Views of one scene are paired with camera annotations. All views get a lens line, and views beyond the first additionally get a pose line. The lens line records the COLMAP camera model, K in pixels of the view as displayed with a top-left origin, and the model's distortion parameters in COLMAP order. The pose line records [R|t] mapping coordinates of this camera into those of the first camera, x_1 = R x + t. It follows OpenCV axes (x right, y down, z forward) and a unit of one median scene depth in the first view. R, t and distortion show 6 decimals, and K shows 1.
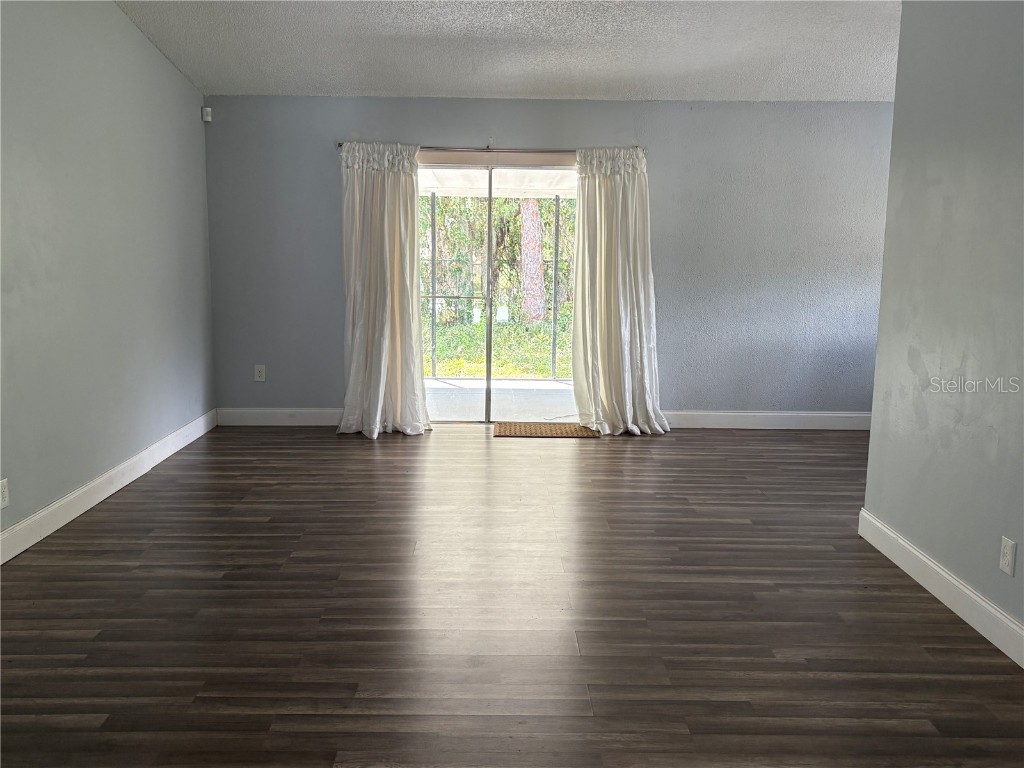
lens RADIAL K [[937.7, 0, 510.5], [0, 937.7, 385.5], [0, 0, 1]] dist [0.010653, 0.000000]
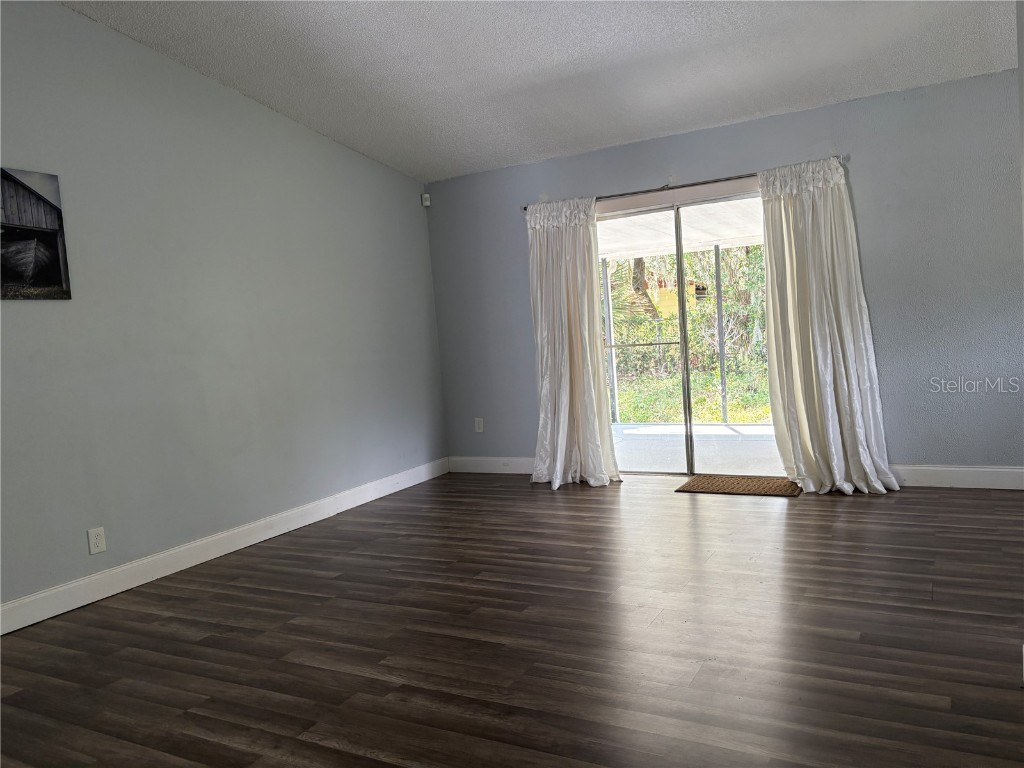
lens RADIAL K [[772.9, 0, 507.9], [0, 772.9, 377.0], [0, 0, 1]] dist [0.042768, -0.043015]
pose [[0.865447, -0.044164, -0.499051, 0.225182], [0.011756, 0.997623, -0.067898, -0.008057], [0.500863, 0.052895, 0.863909, 0.244920]]
